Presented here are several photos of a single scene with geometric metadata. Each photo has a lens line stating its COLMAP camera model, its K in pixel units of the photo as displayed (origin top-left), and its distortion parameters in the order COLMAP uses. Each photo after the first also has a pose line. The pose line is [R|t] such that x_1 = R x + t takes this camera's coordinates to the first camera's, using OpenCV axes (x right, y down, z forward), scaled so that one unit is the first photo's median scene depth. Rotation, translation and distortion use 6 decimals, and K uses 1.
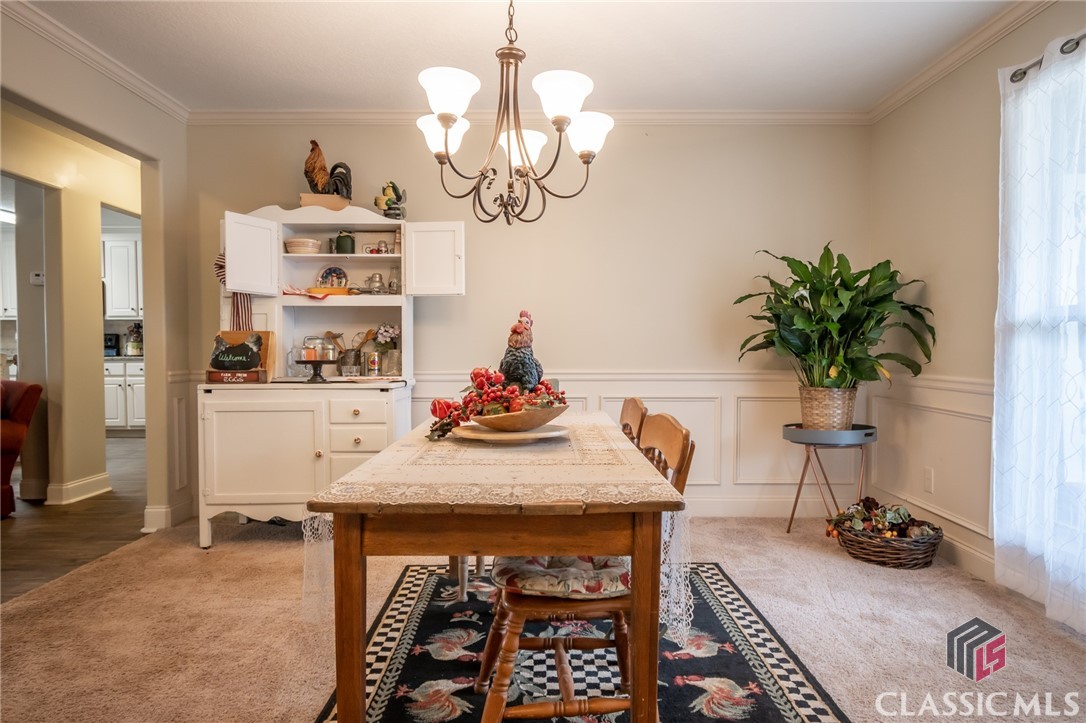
lens RADIAL K [[680.7, 0, 524.8], [0, 680.7, 362.6], [0, 0, 1]] dist [0.008302, -0.001028]
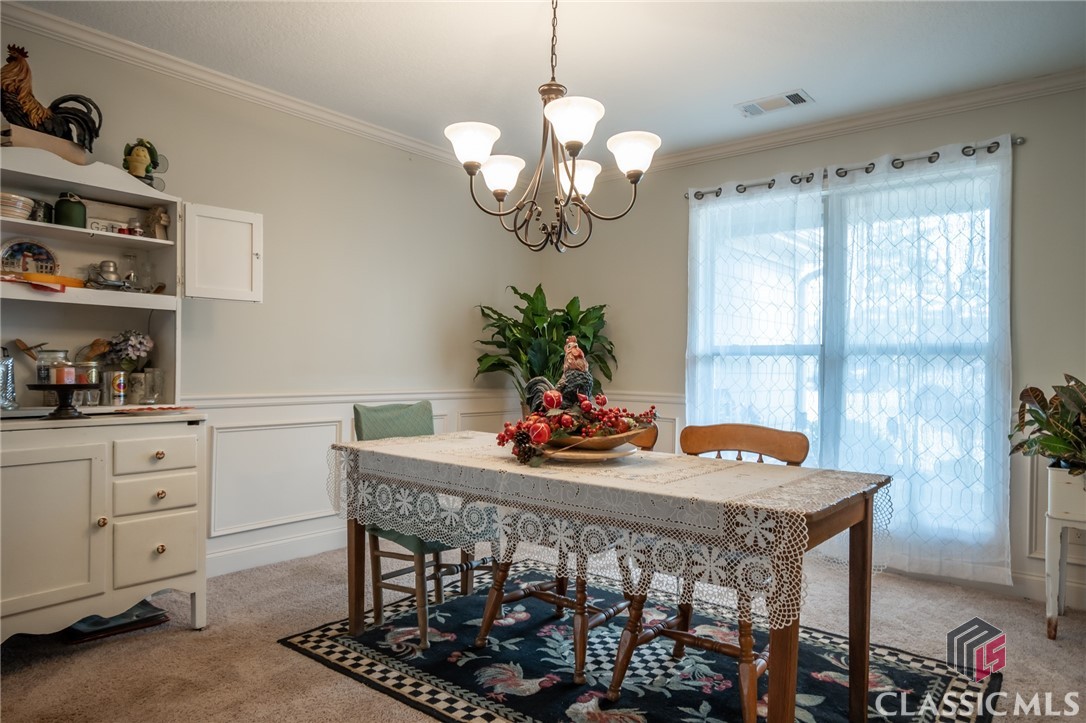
lens RADIAL K [[680.7, 0, 540.0], [0, 680.7, 366.4], [0, 0, 1]] dist [0.008302, -0.001028]
pose [[0.647832, 0.010340, 0.761713, -0.537600], [0.004831, 0.999832, -0.017682, -0.006595], [-0.761768, 0.015135, 0.647673, 0.225783]]
